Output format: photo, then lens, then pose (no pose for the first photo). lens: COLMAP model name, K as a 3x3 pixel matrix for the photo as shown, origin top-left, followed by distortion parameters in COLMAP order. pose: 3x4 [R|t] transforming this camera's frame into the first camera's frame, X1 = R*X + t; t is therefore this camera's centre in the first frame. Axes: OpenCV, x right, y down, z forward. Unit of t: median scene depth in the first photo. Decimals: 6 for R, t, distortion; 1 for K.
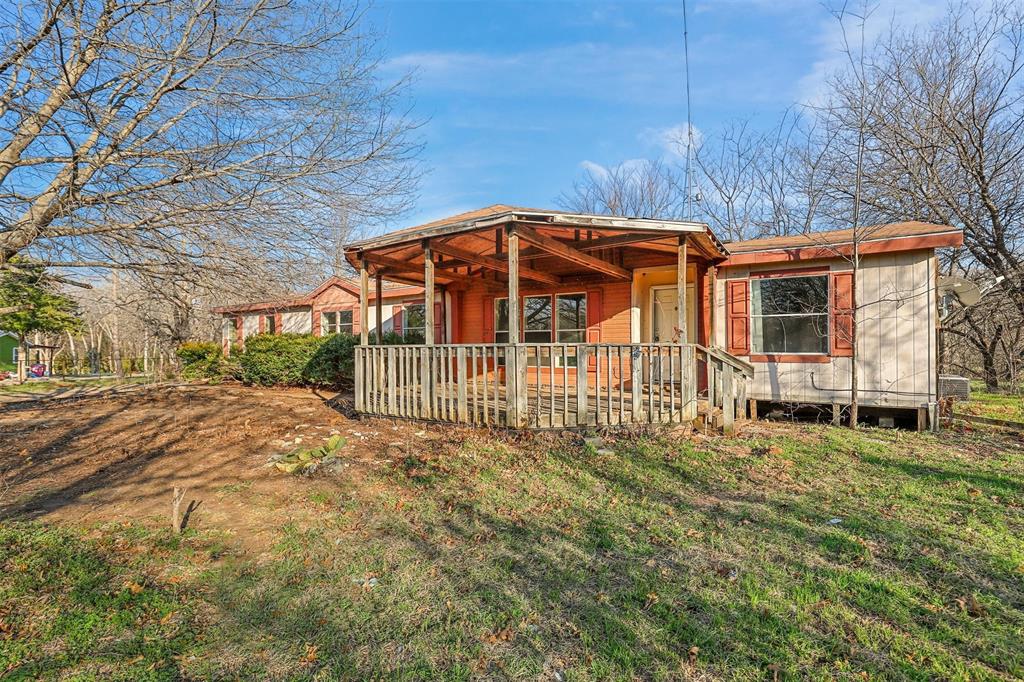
lens RADIAL K [[484.3, 0, 514.8], [0, 484.3, 345.5], [0, 0, 1]] dist [-0.002339, -0.000443]
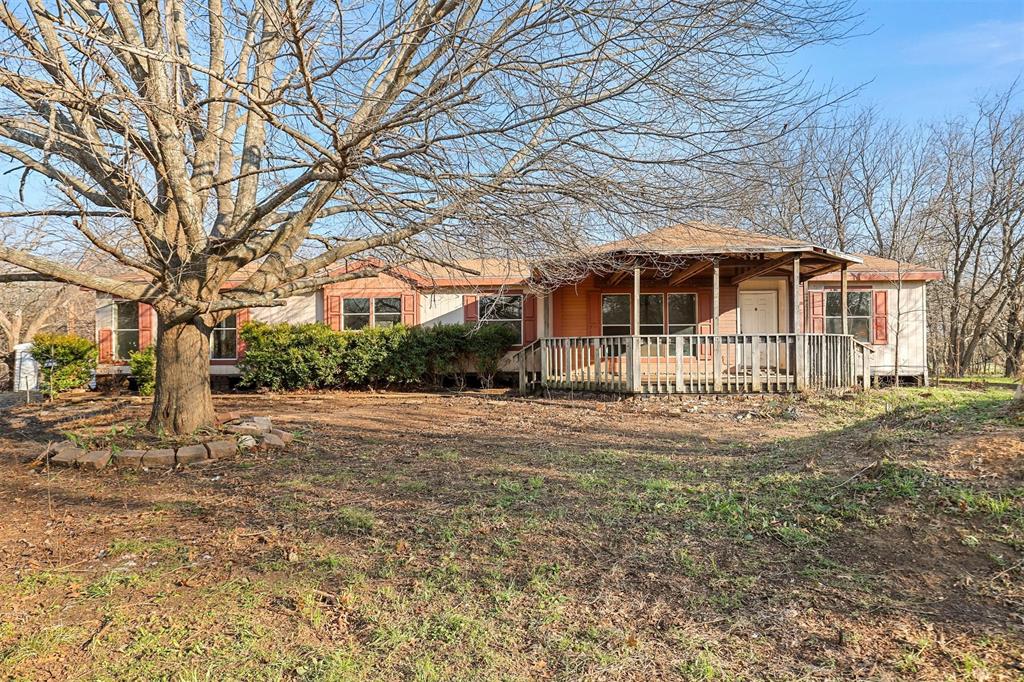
lens RADIAL K [[647.6, 0, 514.0], [0, 647.6, 338.5], [0, 0, 1]] dist [-0.005008, -0.000914]
pose [[0.857223, 0.004802, 0.514923, -1.359427], [0.001937, 0.999919, -0.012549, 0.025945], [-0.514942, 0.011755, 0.857144, -0.168599]]
